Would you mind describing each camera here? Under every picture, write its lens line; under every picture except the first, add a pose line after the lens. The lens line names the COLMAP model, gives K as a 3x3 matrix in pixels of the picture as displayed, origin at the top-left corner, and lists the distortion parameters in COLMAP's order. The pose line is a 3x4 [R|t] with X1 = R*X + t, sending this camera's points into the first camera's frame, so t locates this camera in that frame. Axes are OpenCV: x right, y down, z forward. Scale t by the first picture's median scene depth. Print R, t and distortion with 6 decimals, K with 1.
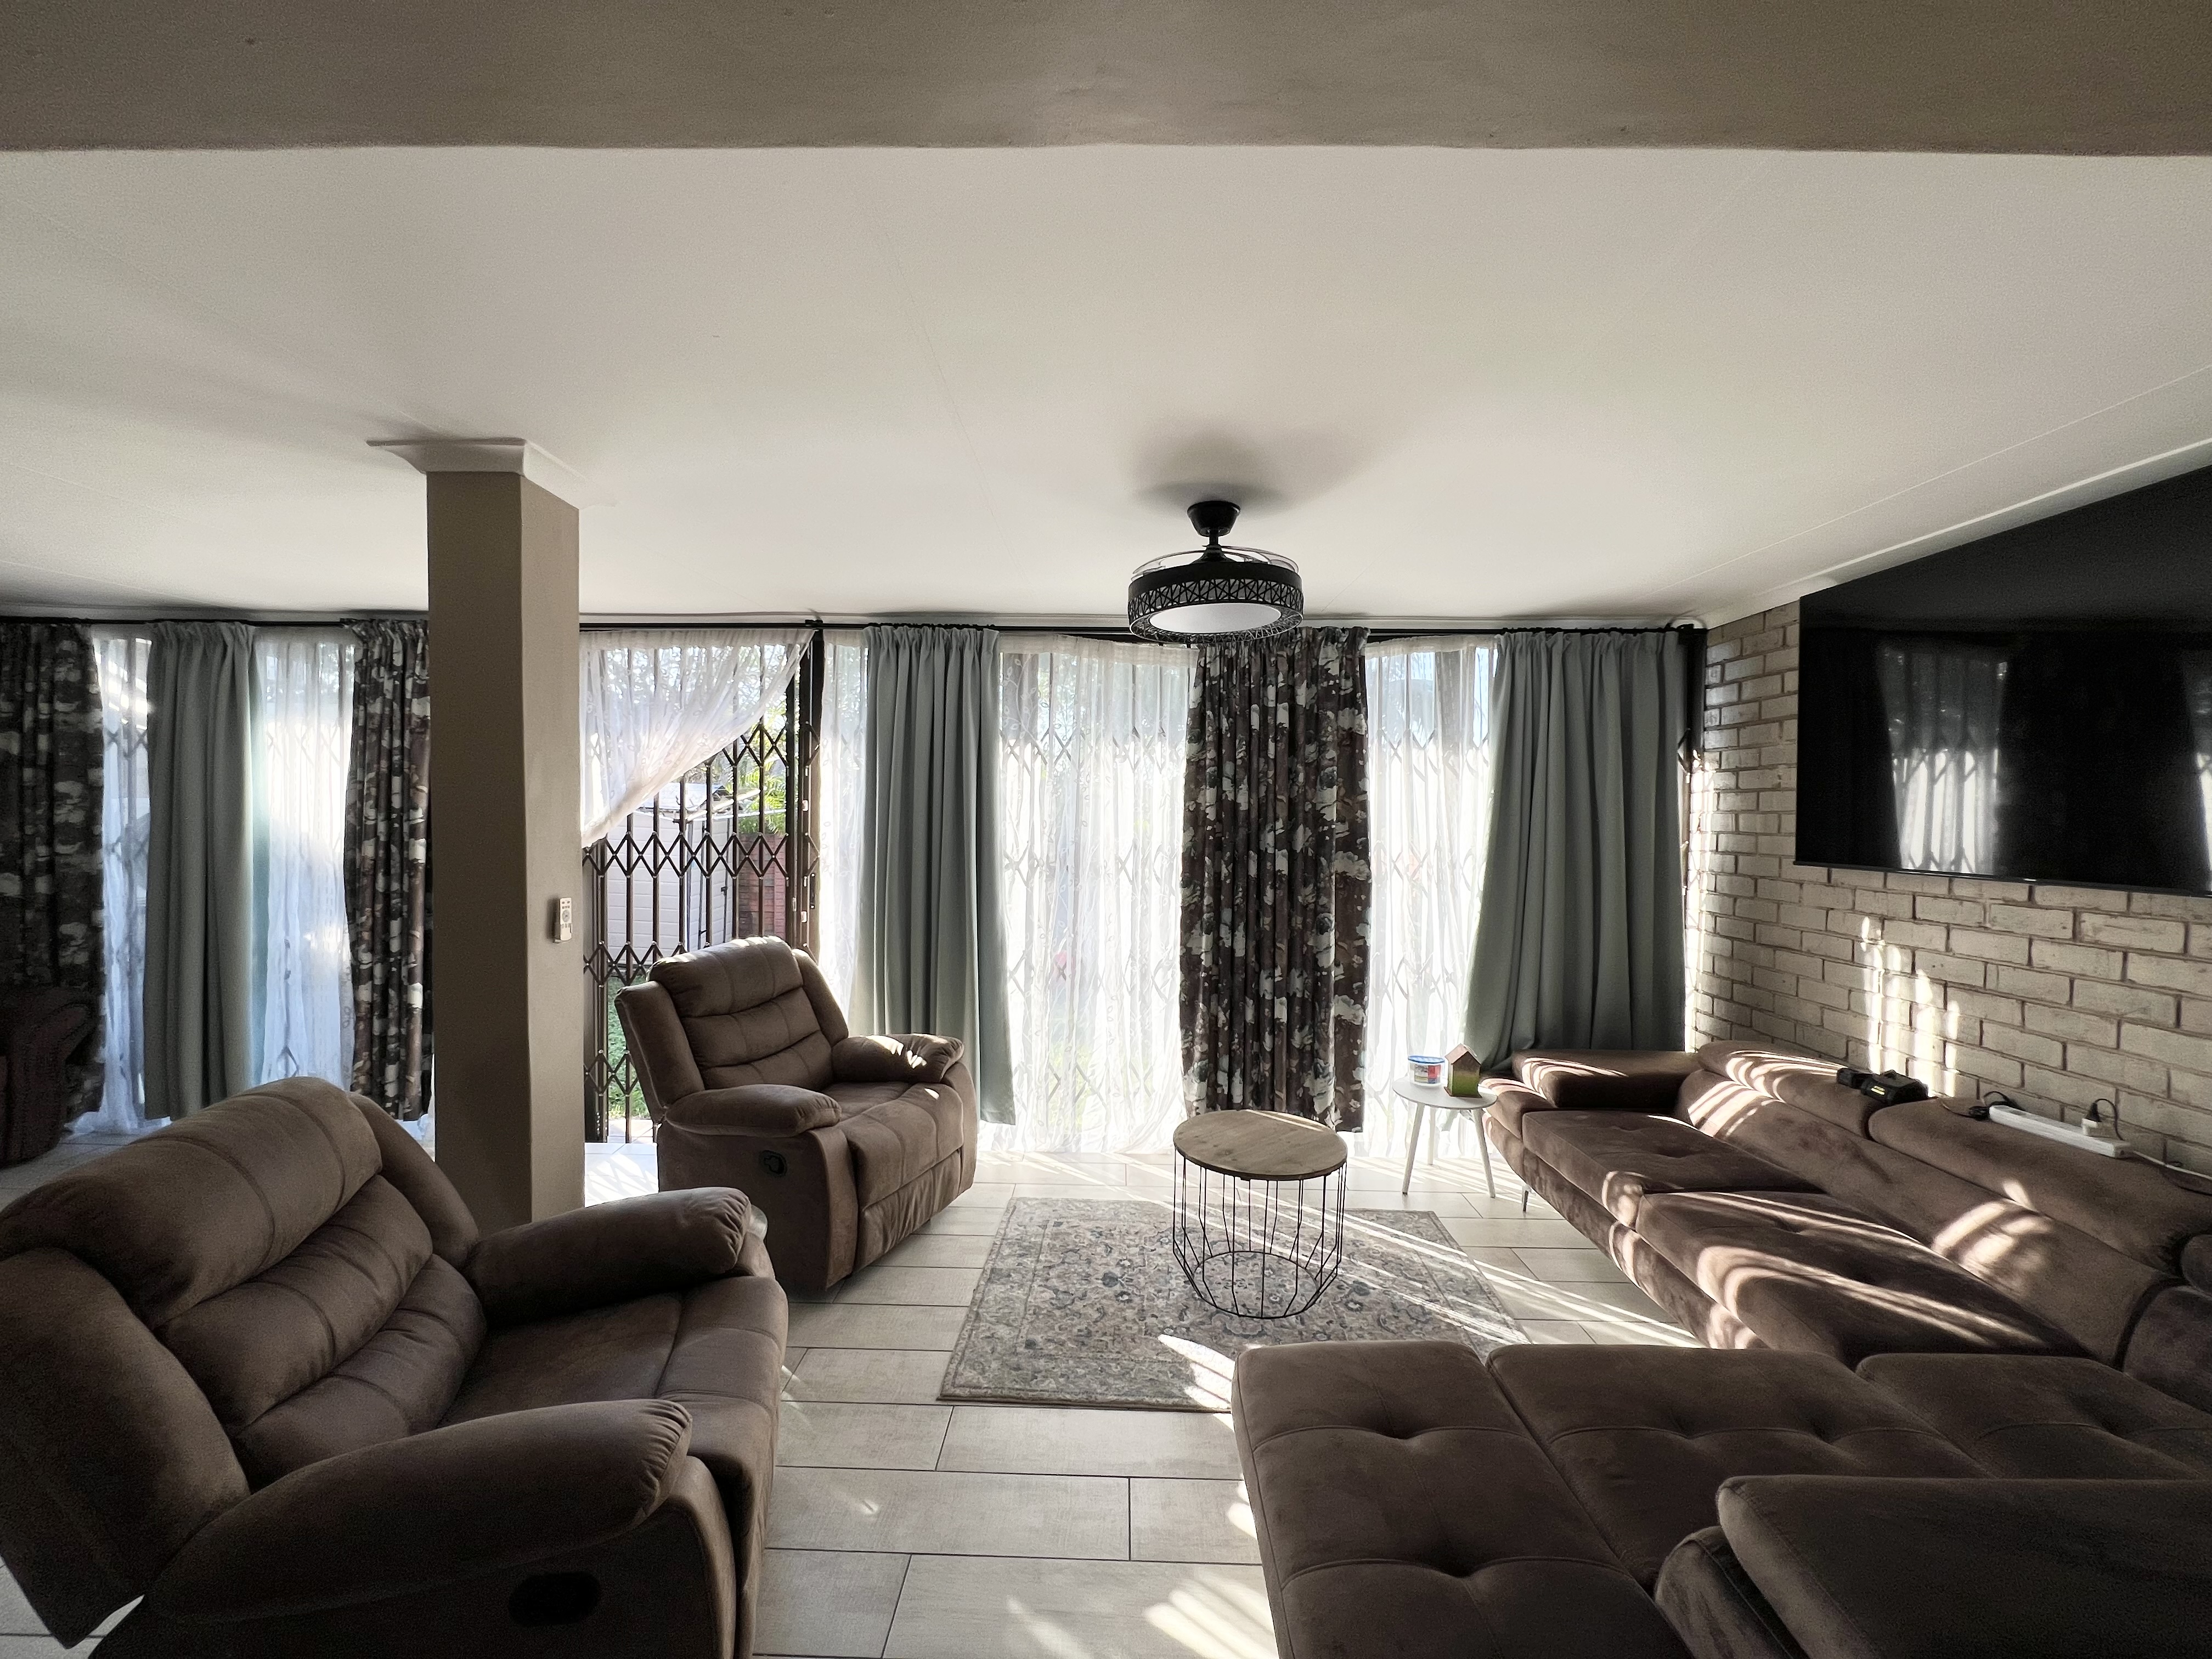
lens RADIAL K [[877.9, 0, 1092.6], [0, 877.9, 821.2], [0, 0, 1]] dist [-0.001763, 0.000155]
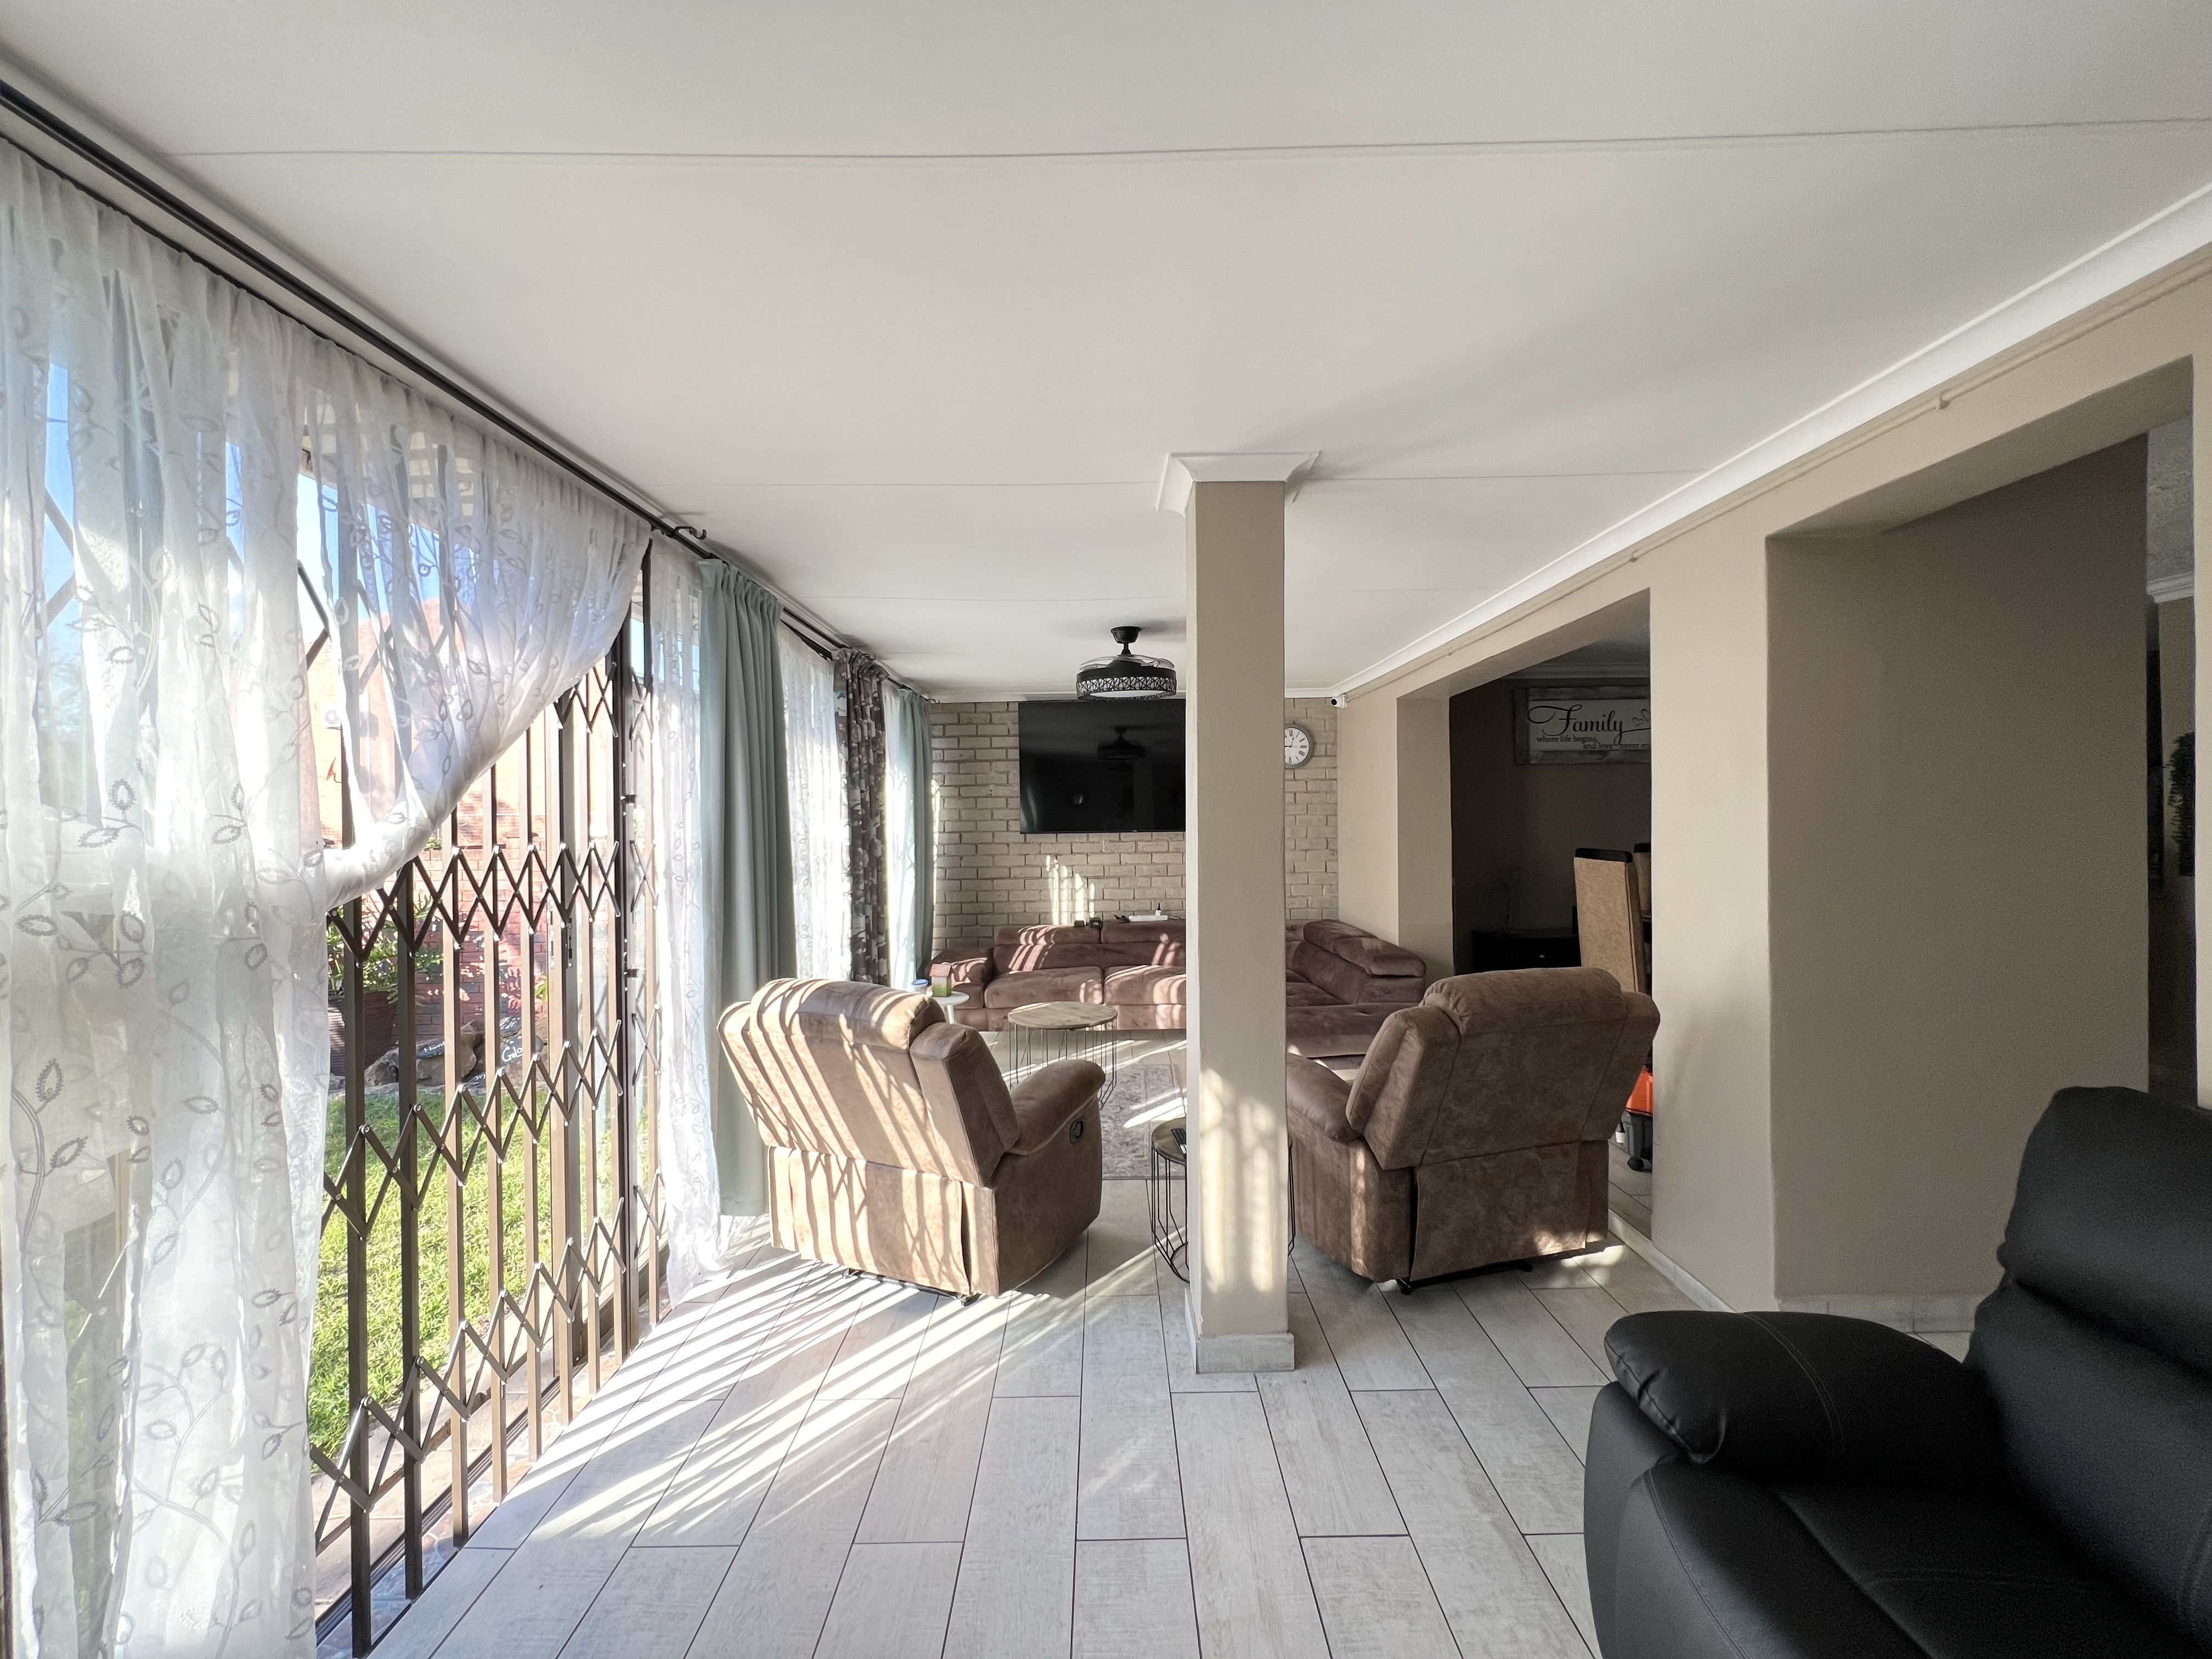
lens RADIAL K [[877.9, 0, 1088.8], [0, 877.9, 828.9], [0, 0, 1]] dist [-0.001763, 0.000155]
pose [[-0.038307, -0.017523, 0.999112, -1.316544], [0.026581, 0.999475, 0.018549, 0.004555], [-0.998912, 0.027268, -0.037821, 0.979250]]
